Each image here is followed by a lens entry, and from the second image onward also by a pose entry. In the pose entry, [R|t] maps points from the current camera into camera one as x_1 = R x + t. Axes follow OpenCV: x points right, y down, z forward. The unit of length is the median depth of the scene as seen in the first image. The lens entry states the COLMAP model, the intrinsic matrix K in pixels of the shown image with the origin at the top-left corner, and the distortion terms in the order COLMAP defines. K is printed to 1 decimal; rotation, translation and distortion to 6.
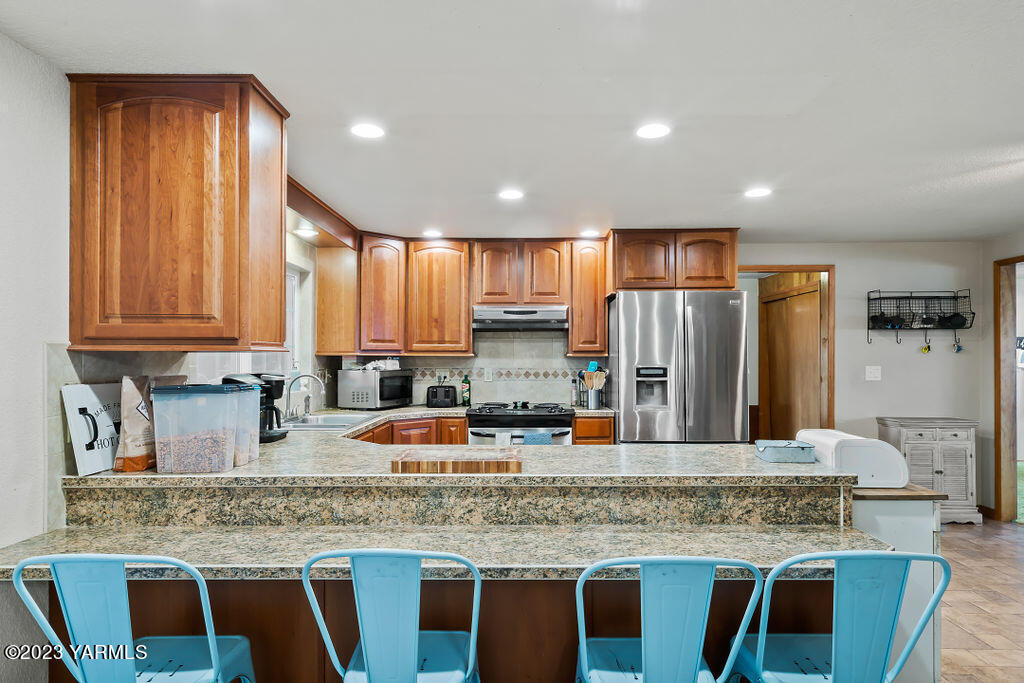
lens RADIAL K [[587.2, 0, 526.0], [0, 587.2, 356.6], [0, 0, 1]] dist [0.004855, 0.001251]
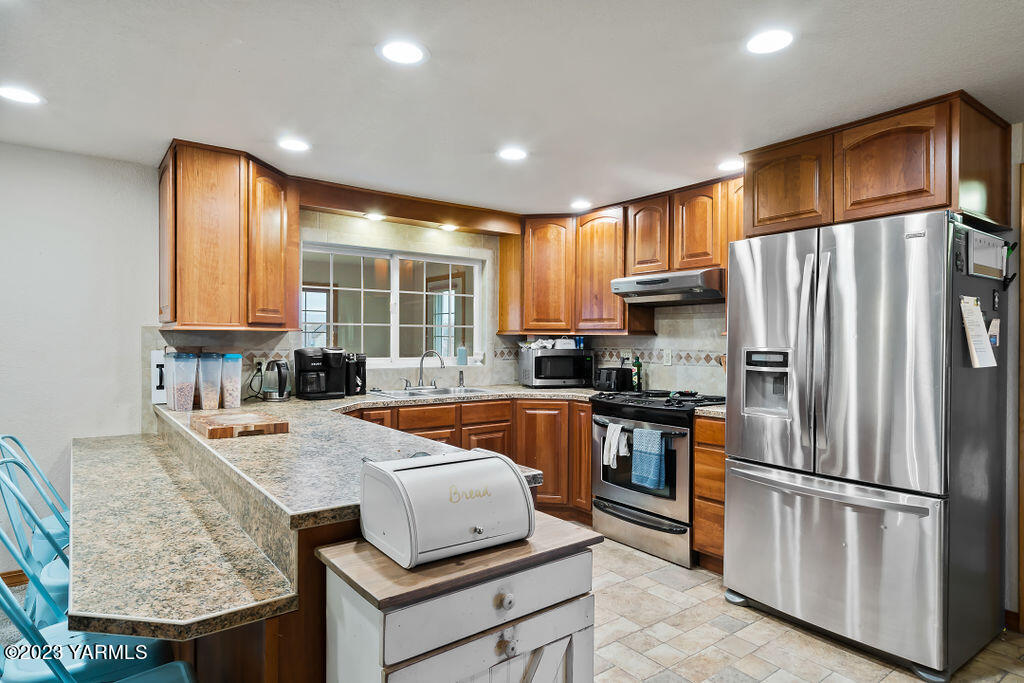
lens RADIAL K [[587.2, 0, 513.8], [0, 587.2, 338.4], [0, 0, 1]] dist [0.004855, 0.001251]
pose [[0.603392, 0.002974, -0.797439, 0.522215], [-0.003767, 0.999993, 0.000880, 0.003925], [0.797436, 0.002473, 0.603398, 0.346356]]
